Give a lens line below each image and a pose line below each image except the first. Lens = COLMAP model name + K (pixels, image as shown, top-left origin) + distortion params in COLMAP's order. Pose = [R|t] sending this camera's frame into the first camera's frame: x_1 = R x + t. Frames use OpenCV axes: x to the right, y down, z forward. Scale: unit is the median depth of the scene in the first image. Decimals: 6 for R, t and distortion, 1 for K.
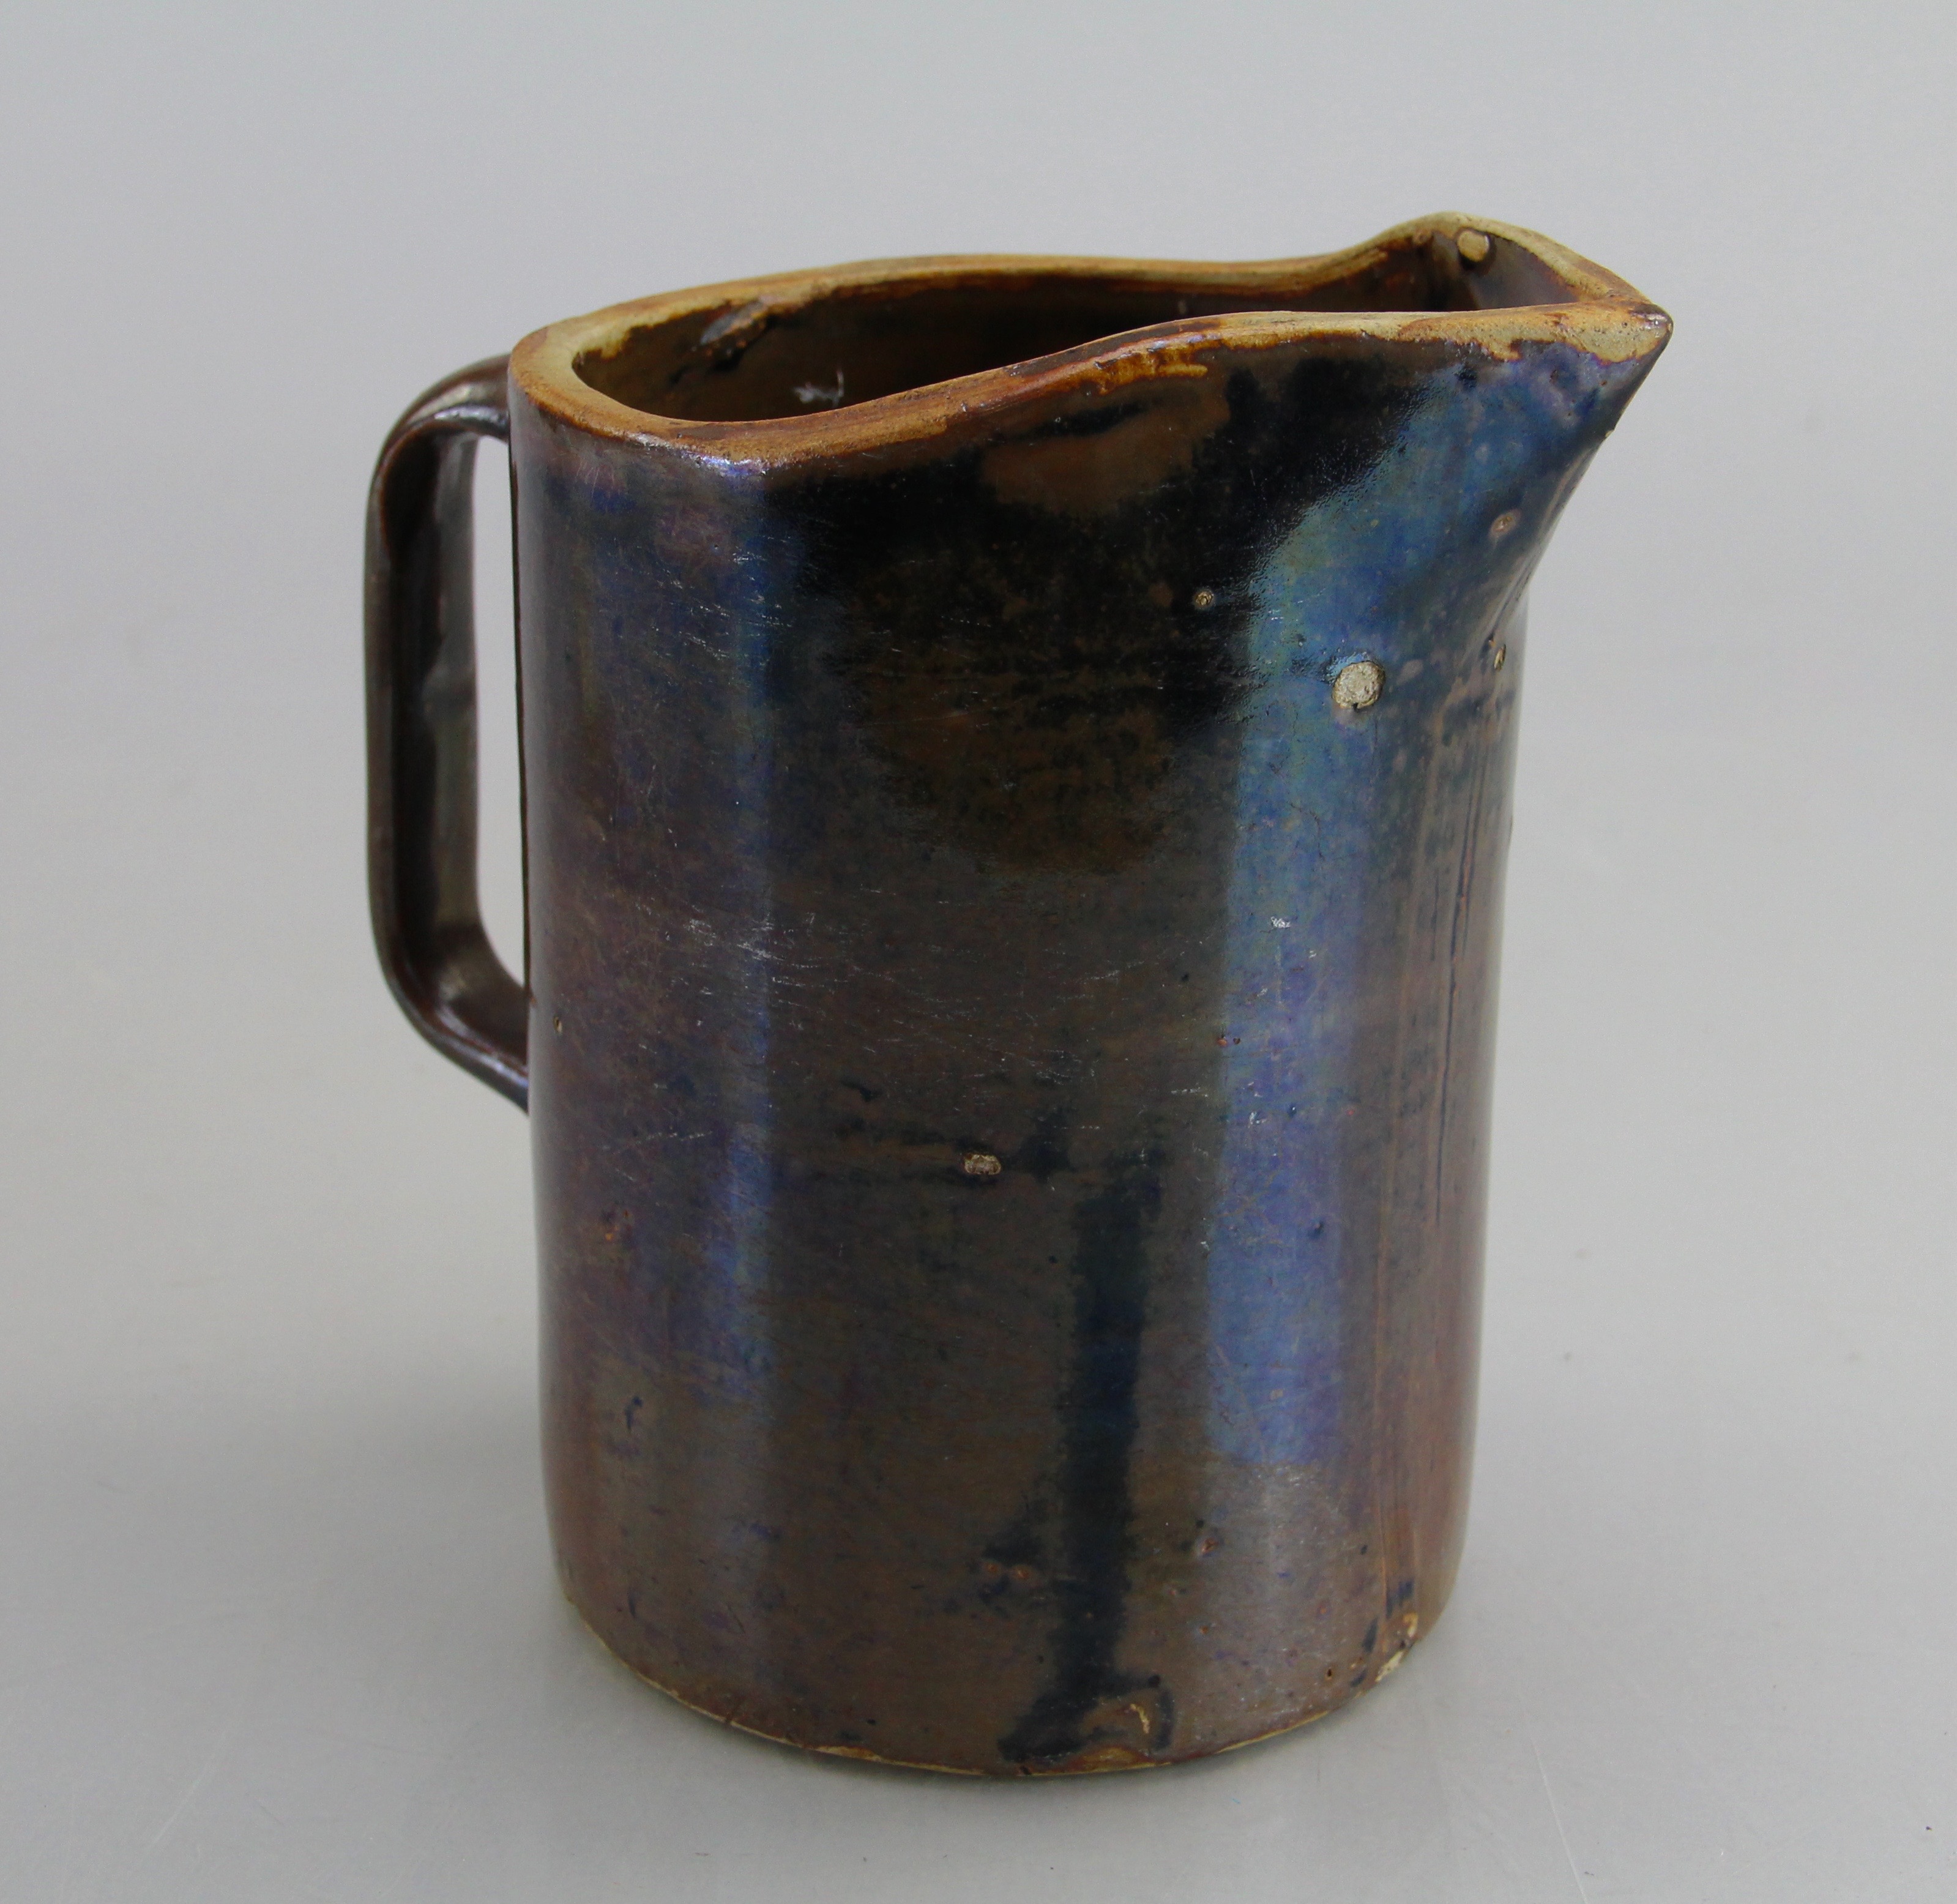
lens RADIAL K [[4365.5, 0, 978.5], [0, 4365.5, 952.0], [0, 0, 1]] dist [-0.013663, -0.061049]
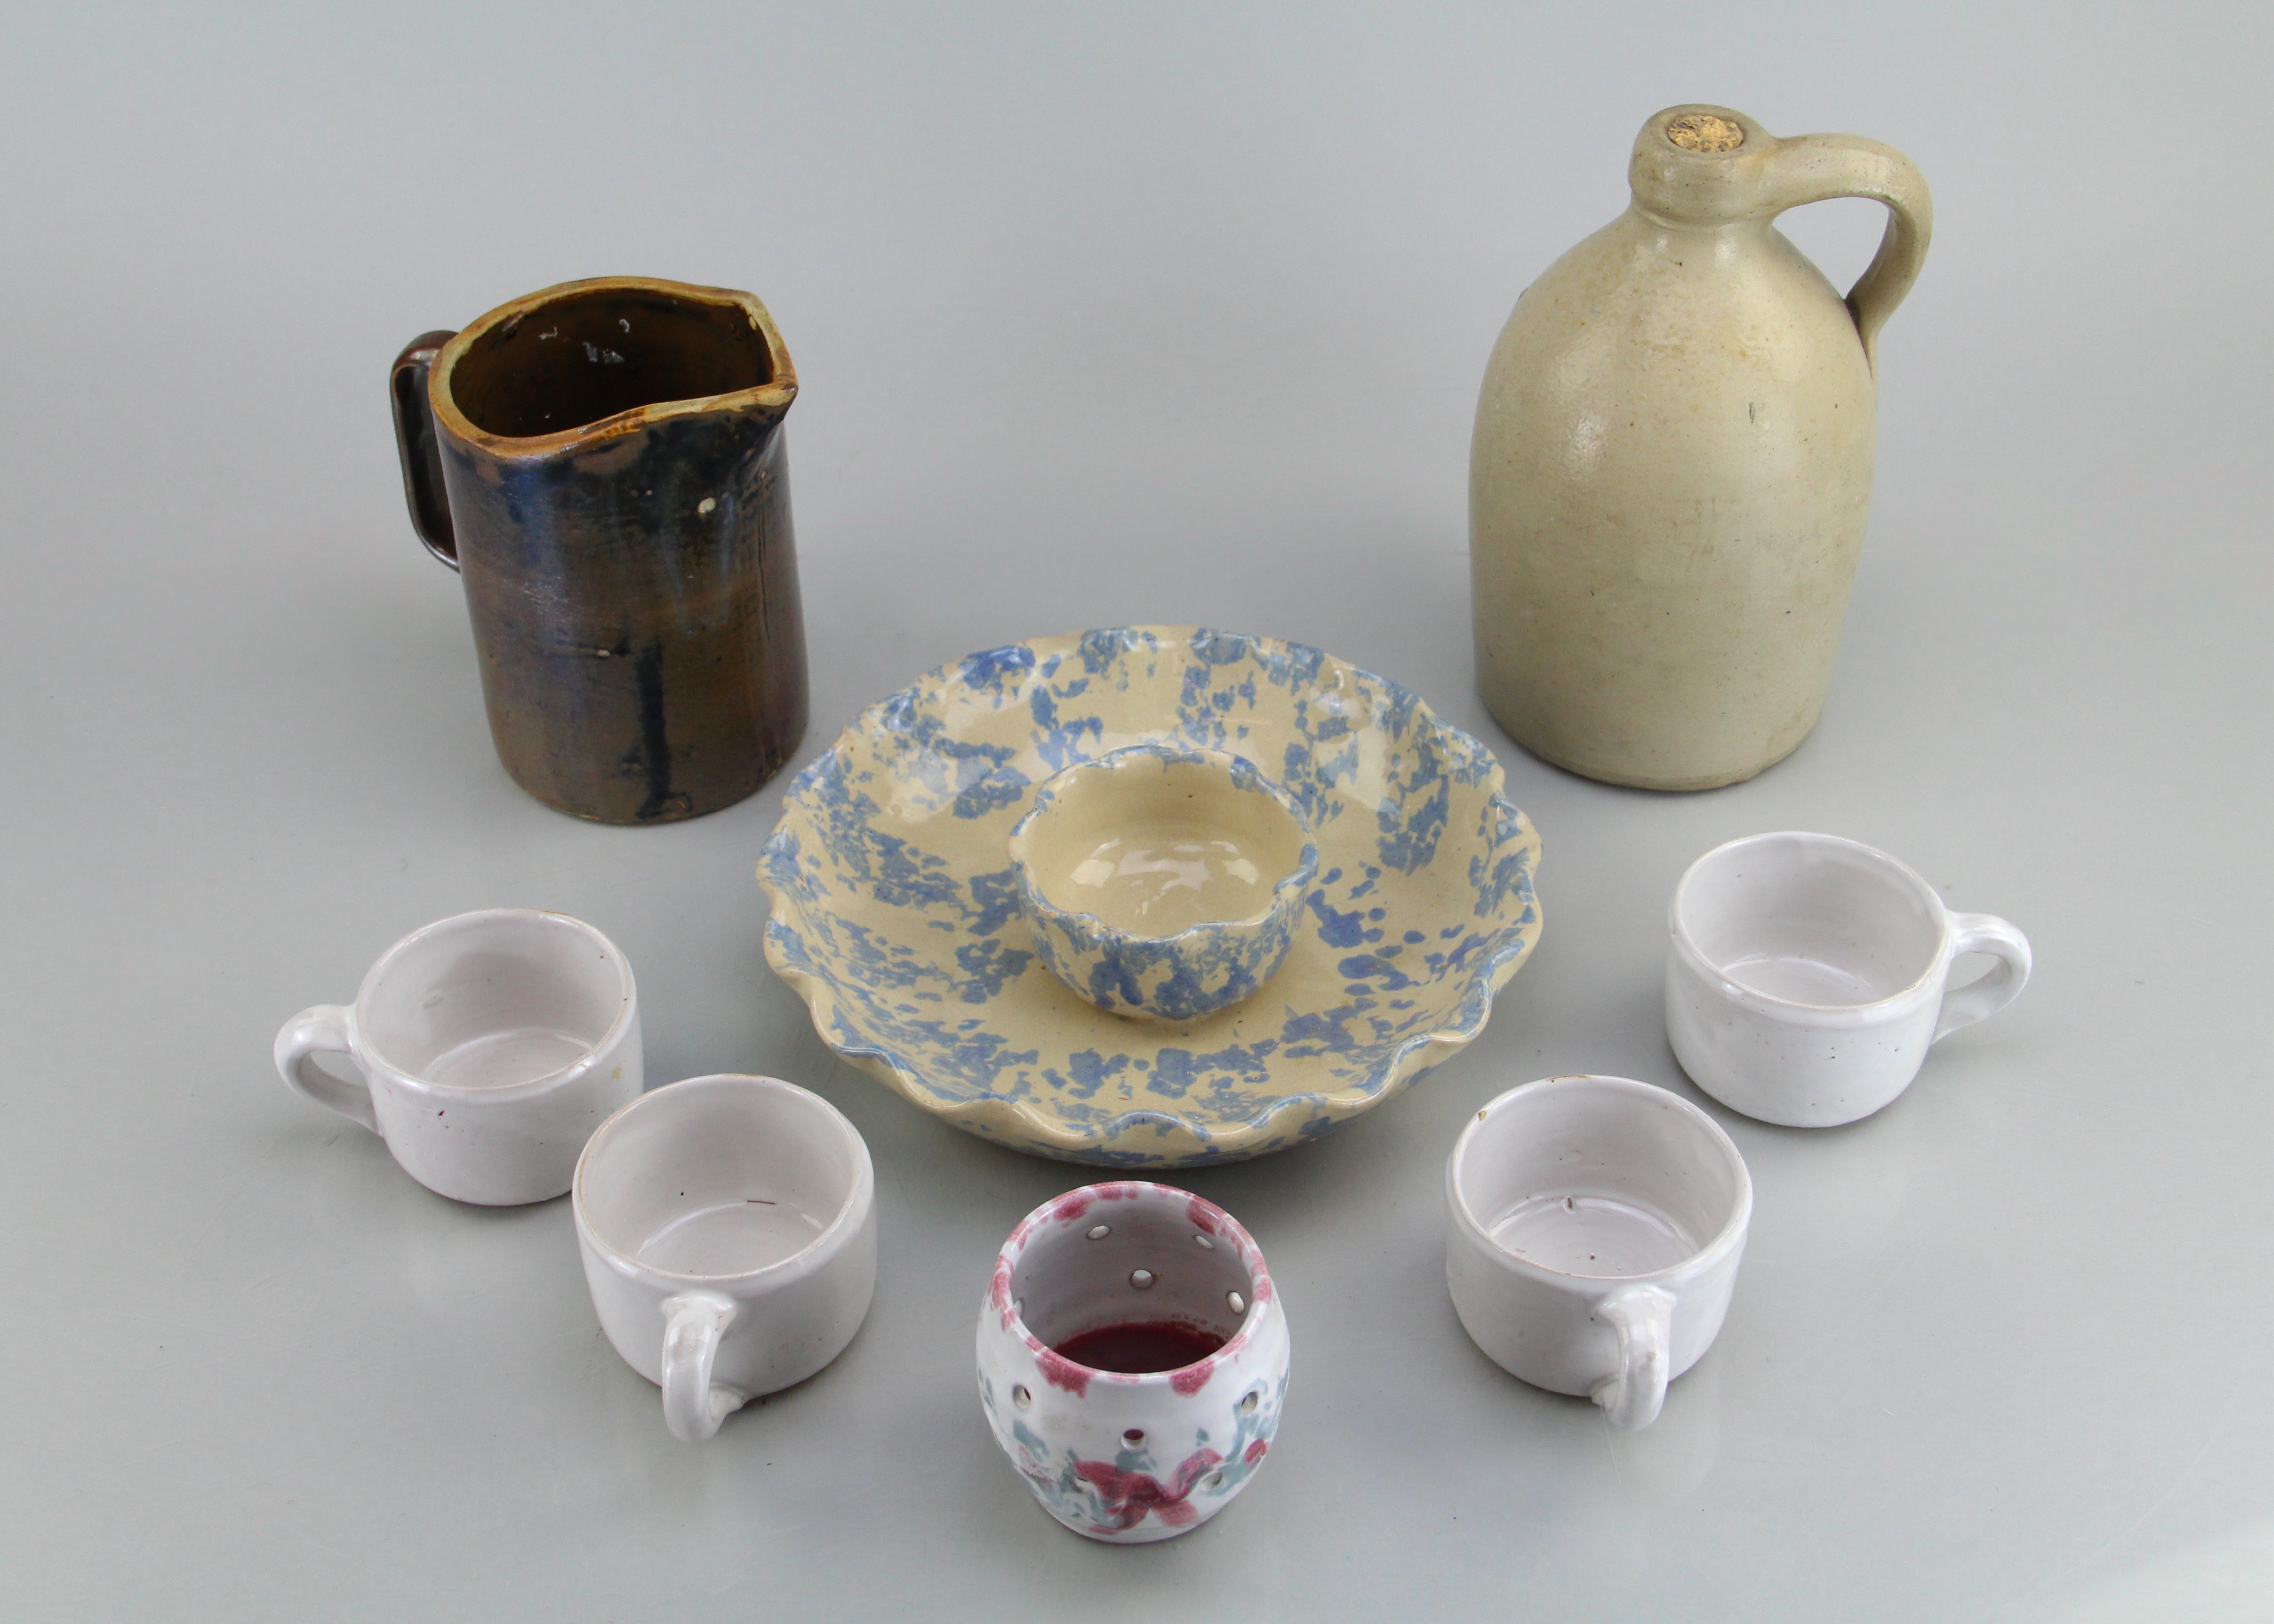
lens RADIAL K [[3396.1, 0, 1089.4], [0, 3396.1, 810.5], [0, 0, 1]] dist [0.041116, 0.097014]
pose [[0.998879, -0.047236, -0.003183, 0.343477], [0.045643, 0.942972, 0.329727, -0.618630], [-0.012574, -0.329503, 0.944071, -1.316823]]
